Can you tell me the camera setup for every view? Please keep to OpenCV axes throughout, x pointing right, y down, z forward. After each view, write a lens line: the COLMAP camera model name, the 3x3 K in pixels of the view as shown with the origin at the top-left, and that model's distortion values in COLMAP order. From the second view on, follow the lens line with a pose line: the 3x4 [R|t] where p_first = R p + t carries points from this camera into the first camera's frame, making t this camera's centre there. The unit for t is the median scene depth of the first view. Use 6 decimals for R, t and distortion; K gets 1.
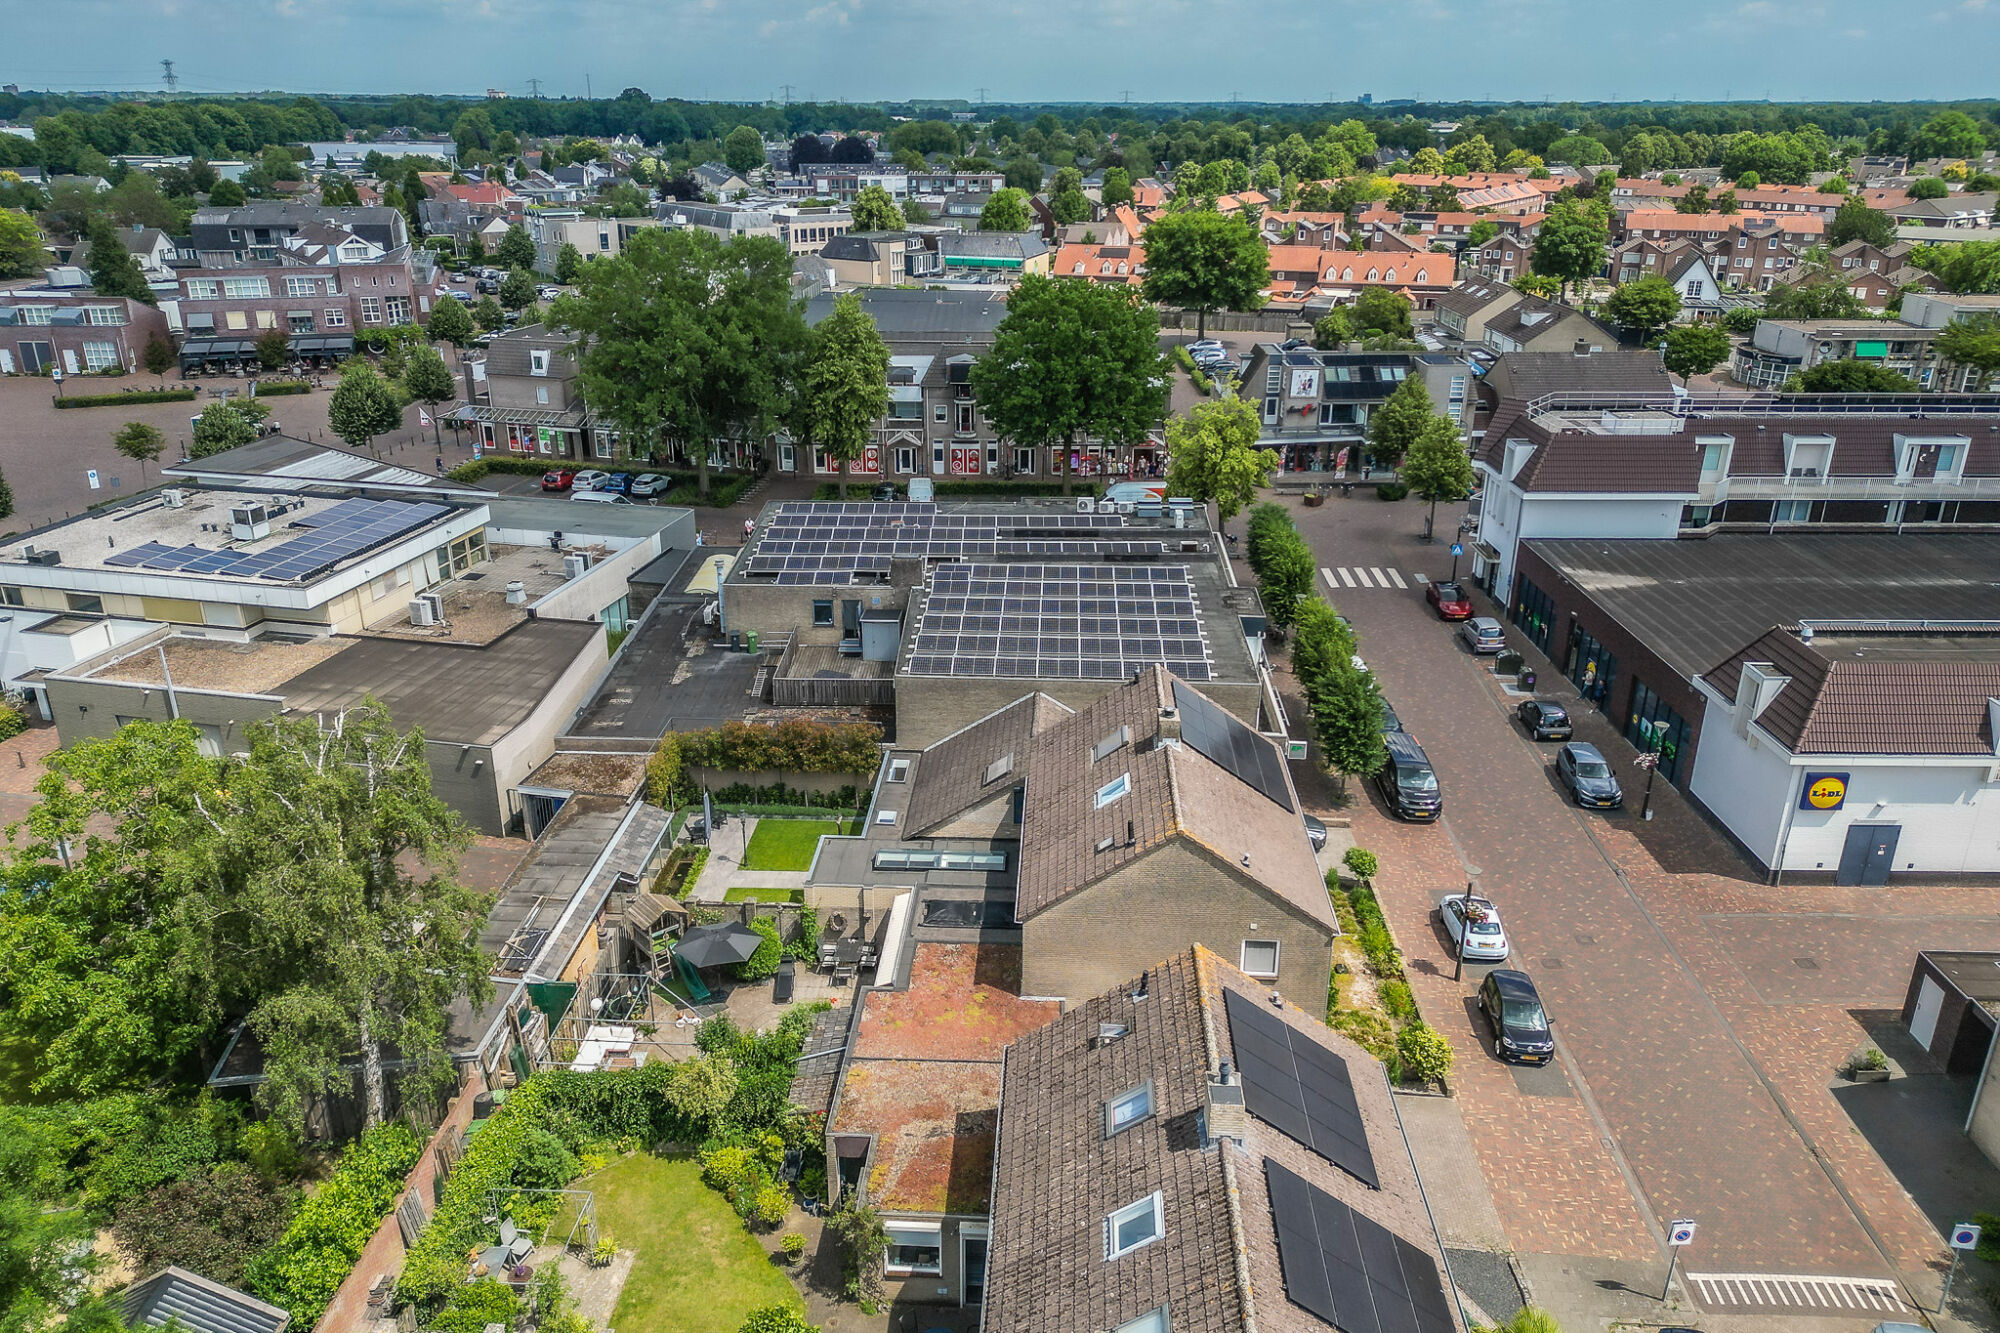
lens RADIAL K [[1380.1, 0, 998.4], [0, 1380.1, 659.4], [0, 0, 1]] dist [0.071649, -0.065811]
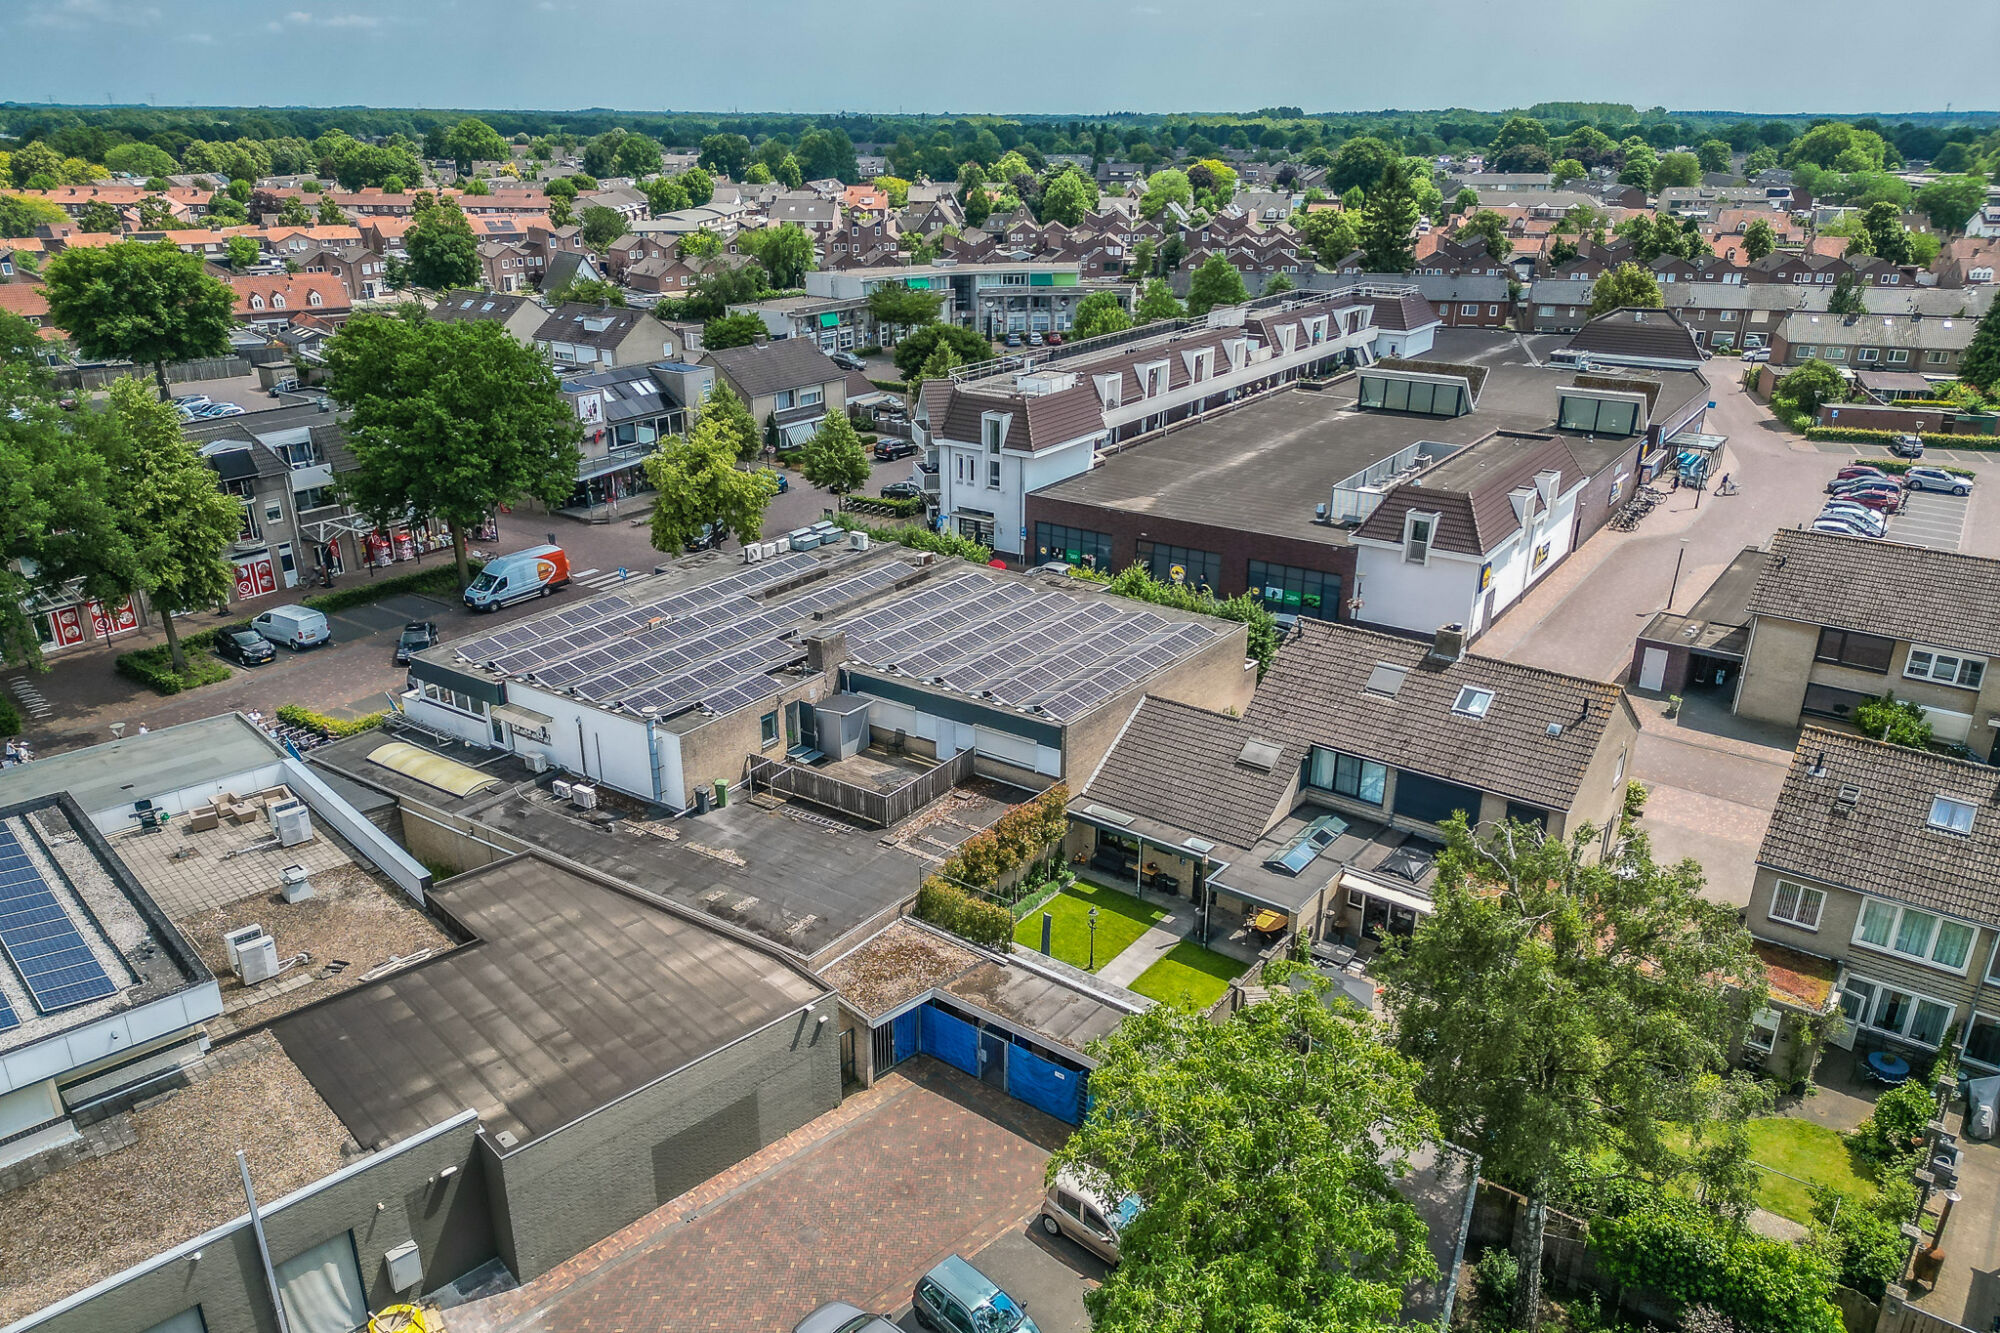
lens RADIAL K [[1399.0, 0, 998.1], [0, 1399.0, 645.4], [0, 0, 1]] dist [0.075099, -0.062141]
pose [[0.563162, -0.291960, 0.773051, -0.718691], [0.304077, 0.943082, 0.134659, -0.159238], [-0.768366, 0.159232, 0.619886, 0.371538]]
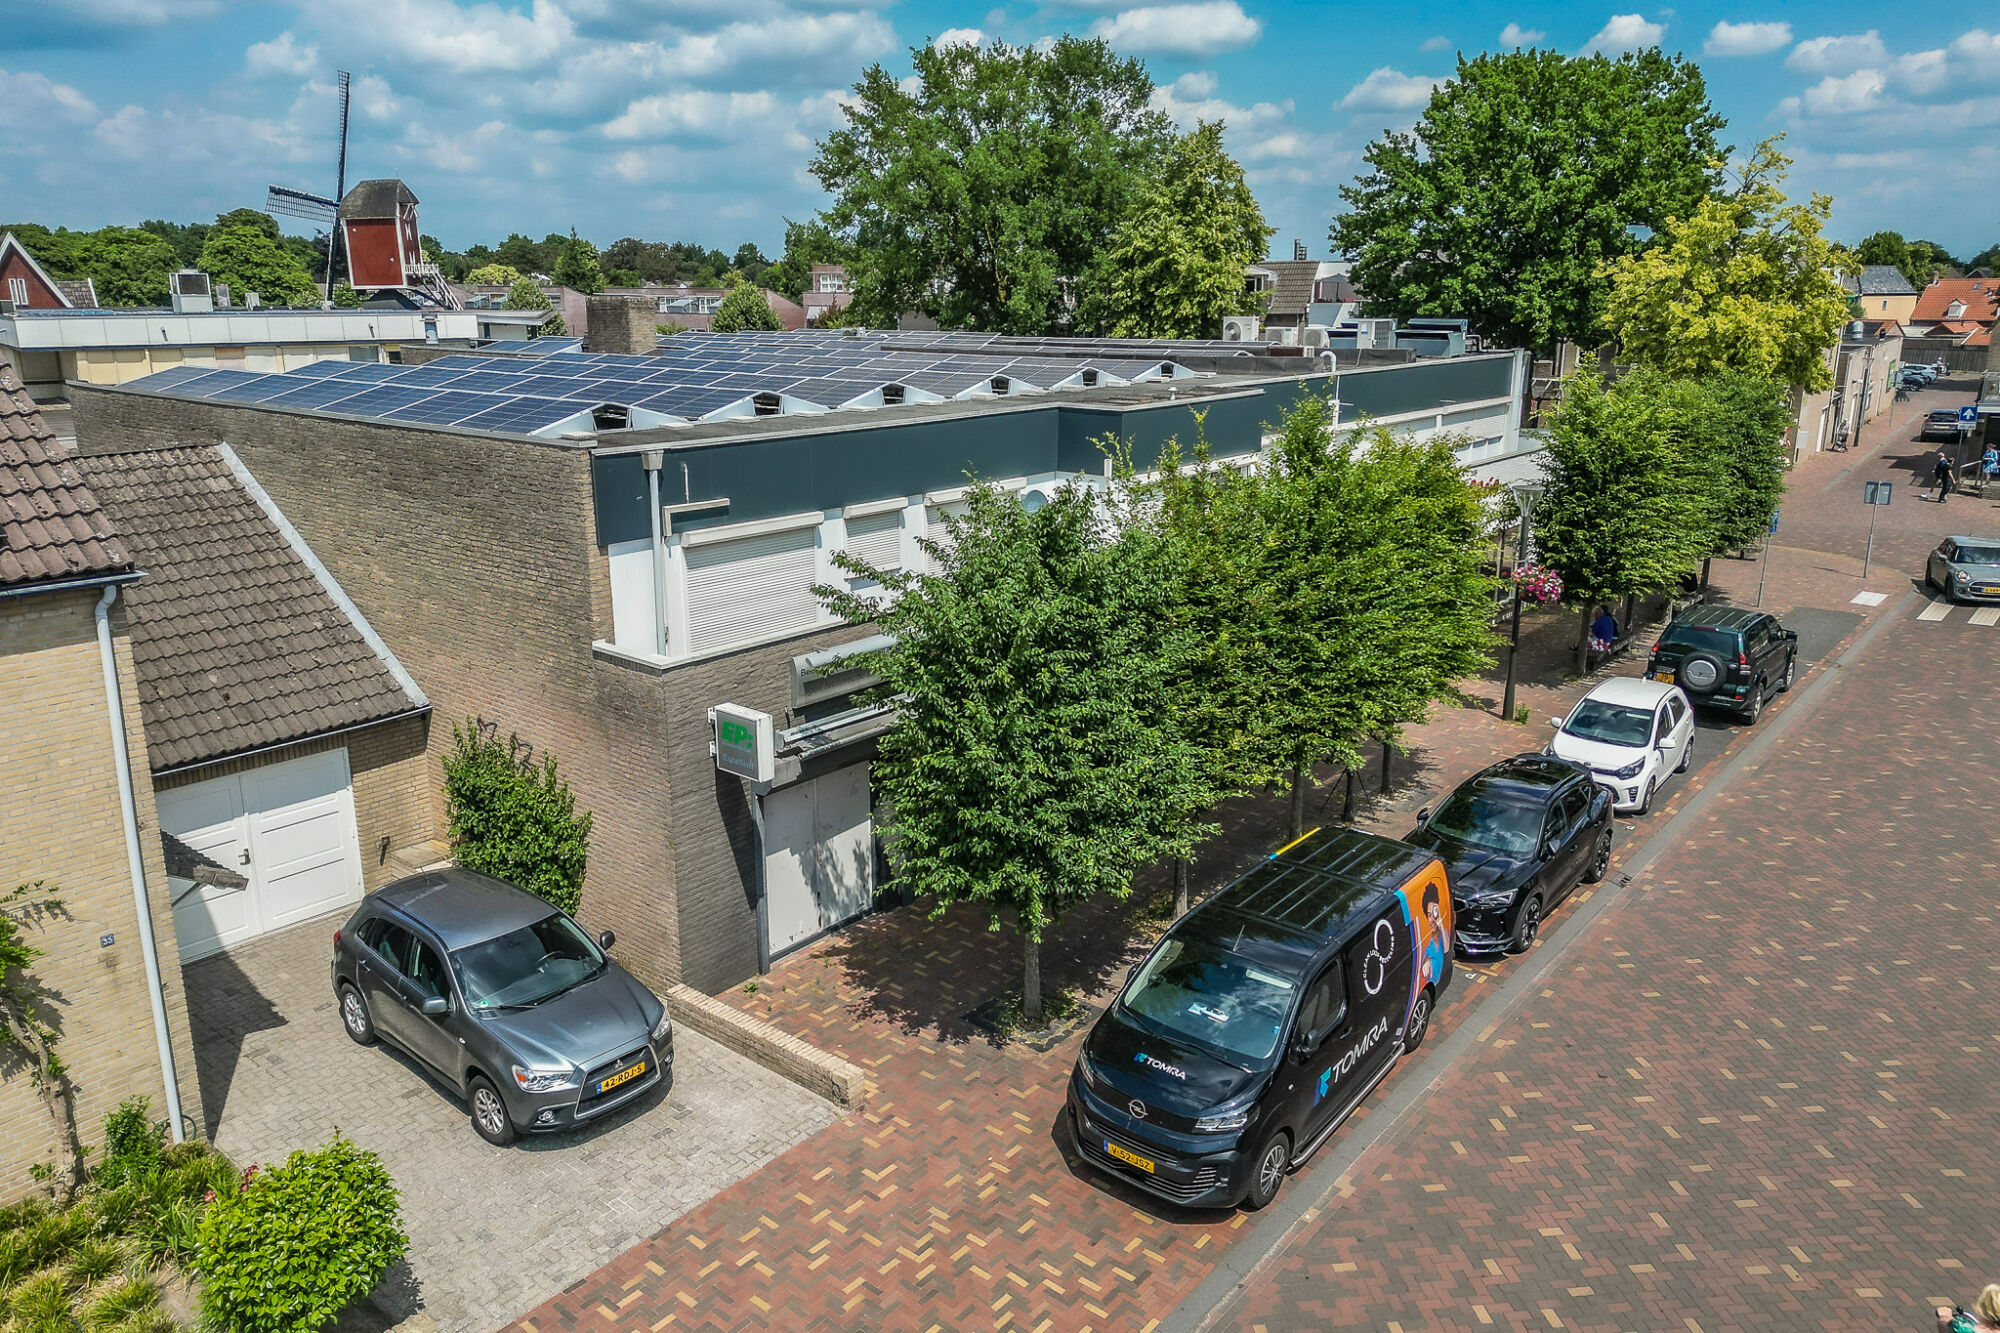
lens RADIAL K [[1399.0, 0, 998.1], [0, 1399.0, 645.4], [0, 0, 1]] dist [0.075099, -0.062141]
pose [[0.805571, 0.146722, -0.574045, 0.354751], [-0.217268, 0.974515, -0.055818, 0.045689], [0.551226, 0.169687, 0.816919, 0.710354]]
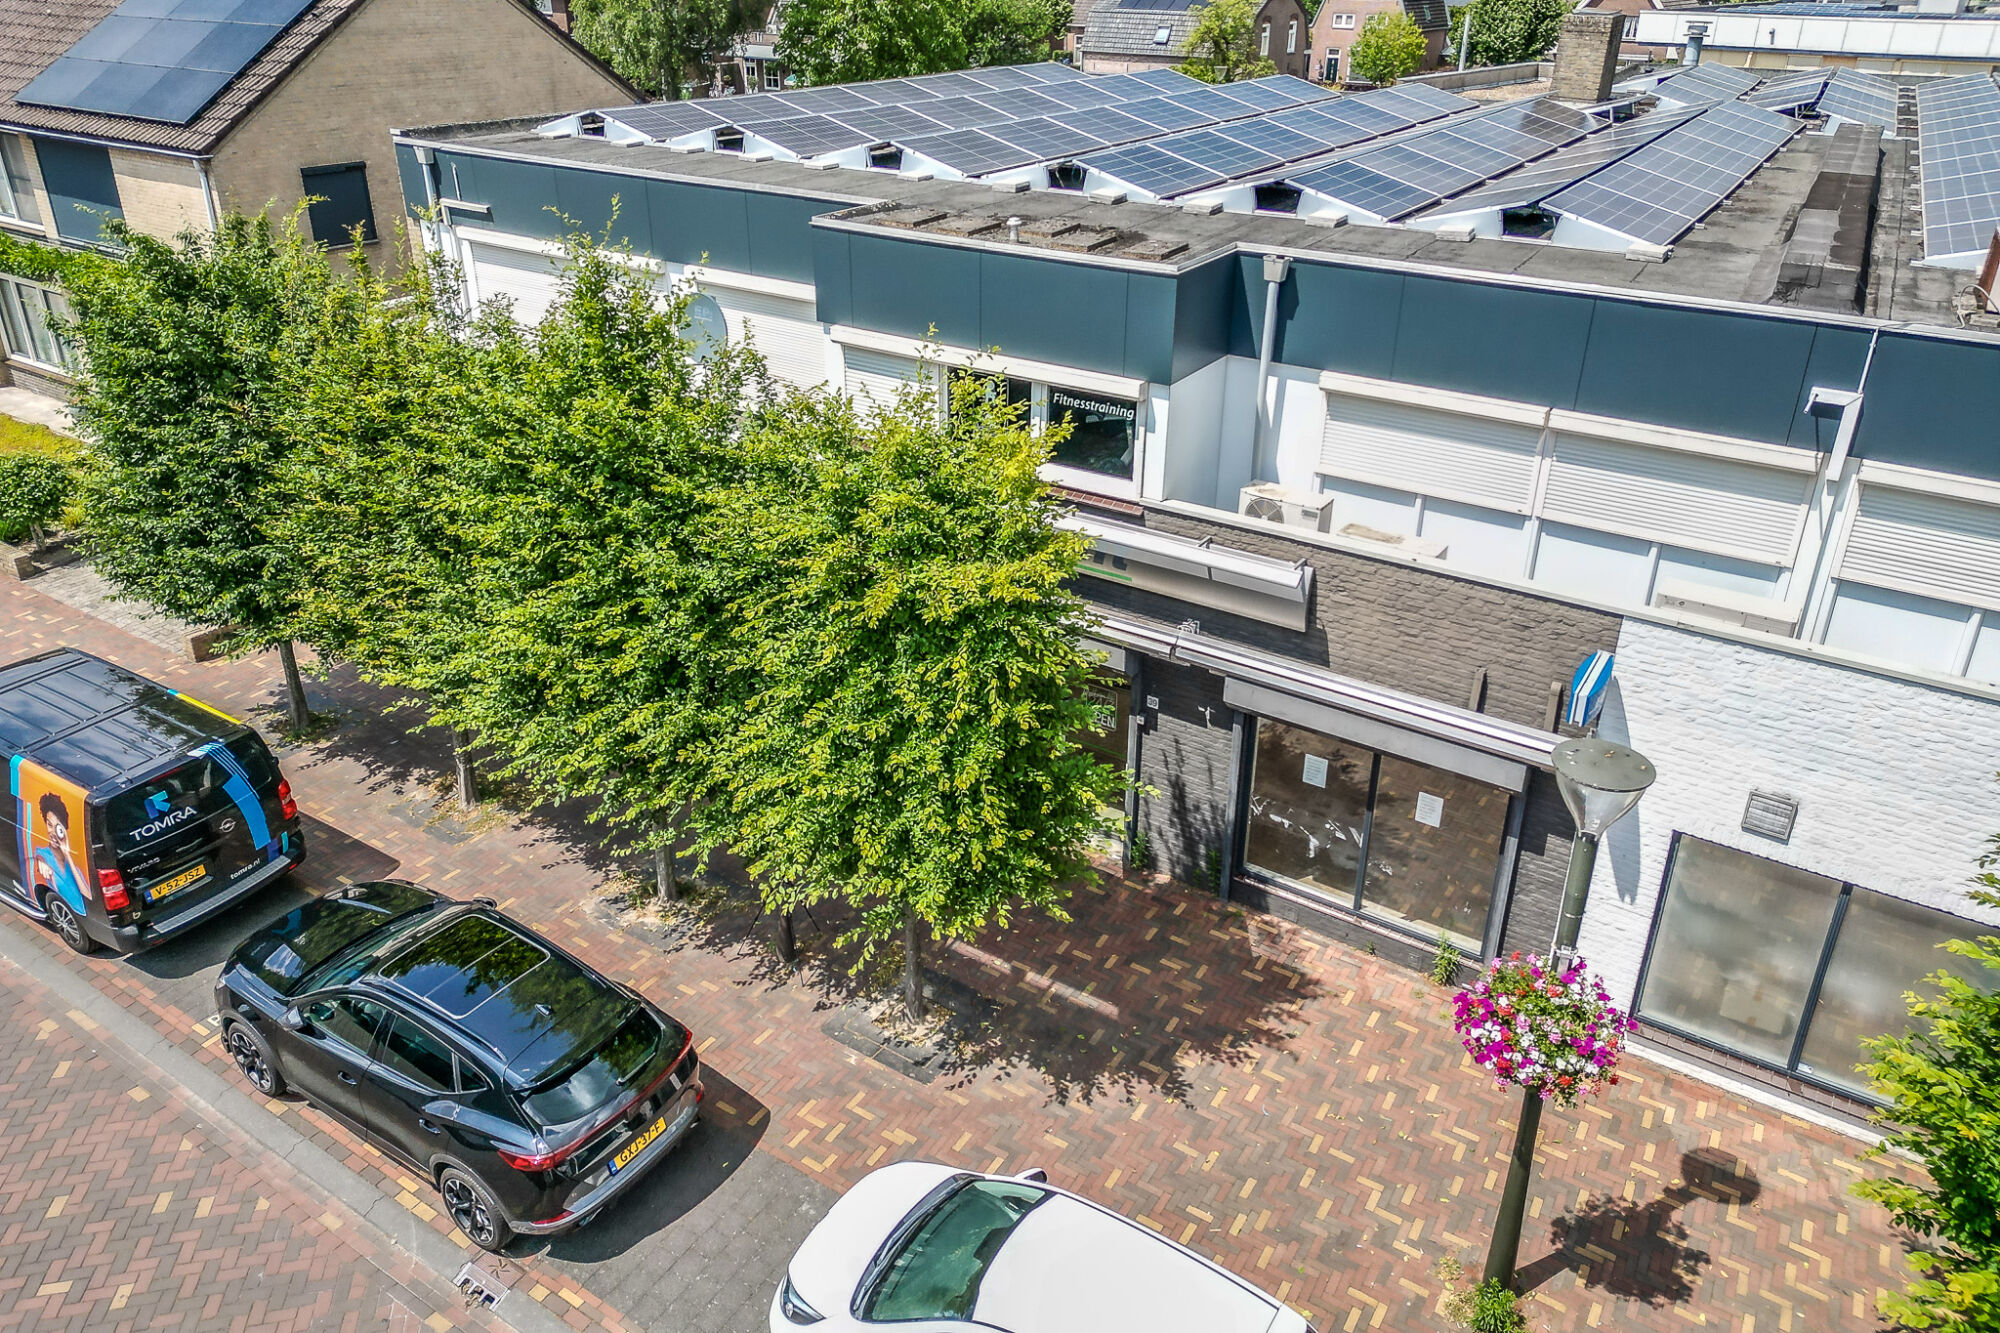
lens RADIAL K [[1399.0, 0, 998.1], [0, 1399.0, 645.4], [0, 0, 1]] dist [0.075099, -0.062141]
pose [[-0.513446, 0.370697, -0.773923, 0.359744], [-0.312095, 0.759449, 0.570819, -0.106455], [0.799356, 0.534622, -0.274243, 1.085128]]
